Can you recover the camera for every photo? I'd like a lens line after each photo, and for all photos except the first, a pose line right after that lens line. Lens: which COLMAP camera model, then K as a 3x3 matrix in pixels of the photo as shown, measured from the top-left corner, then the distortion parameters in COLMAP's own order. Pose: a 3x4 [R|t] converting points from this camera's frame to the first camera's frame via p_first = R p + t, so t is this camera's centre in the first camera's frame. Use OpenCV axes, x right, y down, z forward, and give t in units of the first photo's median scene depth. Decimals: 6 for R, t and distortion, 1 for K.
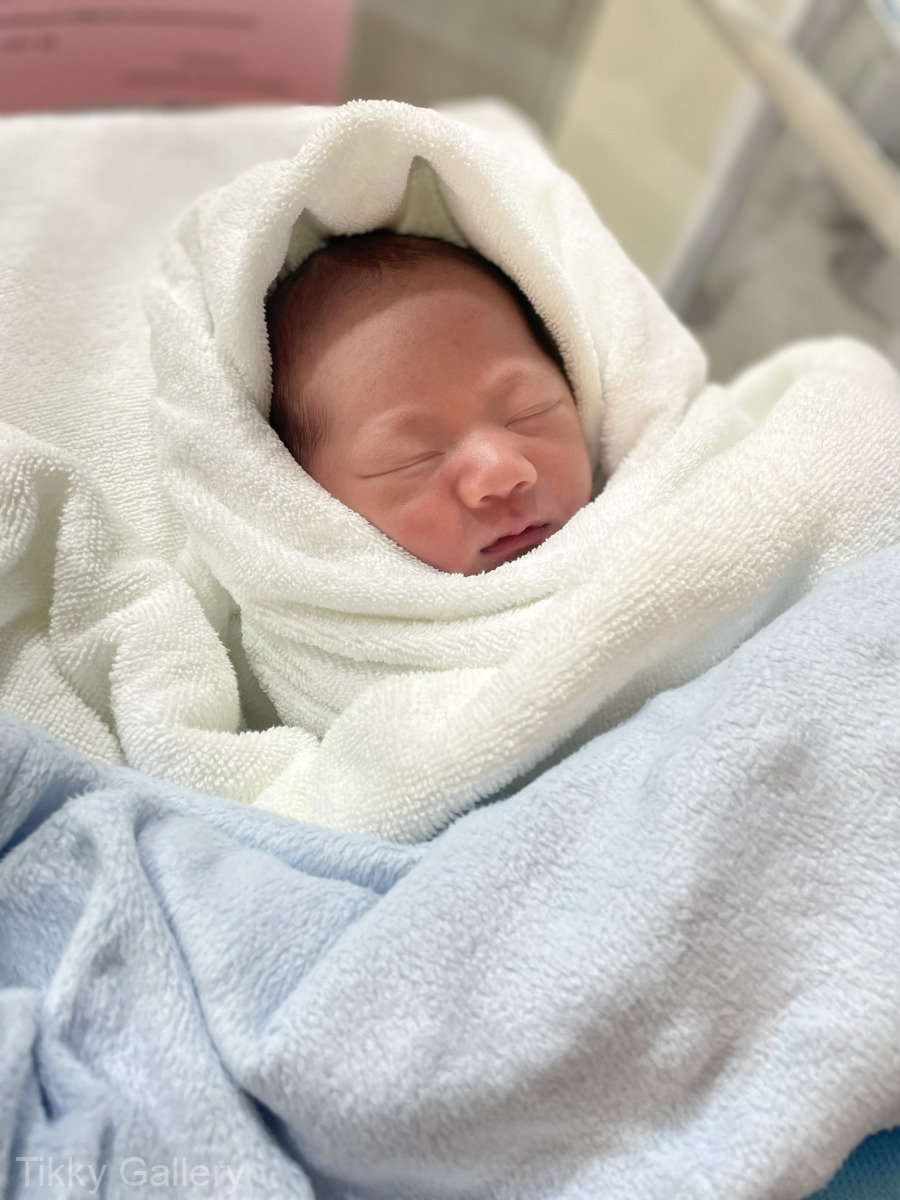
lens RADIAL K [[900.0, 0, 457.6], [0, 900.0, 552.1], [0, 0, 1]] dist [0.125946, -0.209135]
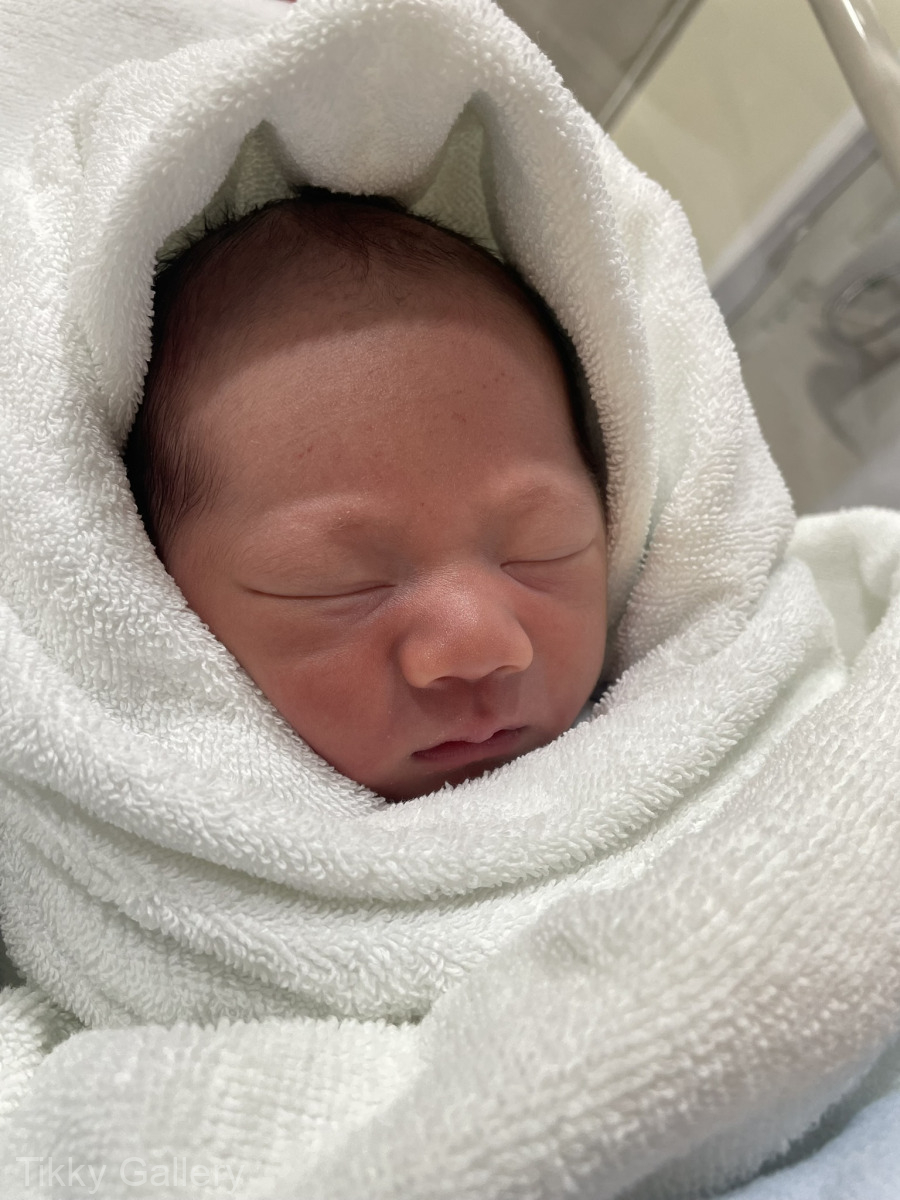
lens RADIAL K [[900.0, 0, 457.6], [0, 900.0, 552.1], [0, 0, 1]] dist [0.125946, -0.209135]
pose [[0.961771, 0.257287, 0.093811, -0.036201], [-0.257304, 0.966254, -0.012114, -0.136500], [-0.093762, -0.012487, 0.995516, 0.404076]]
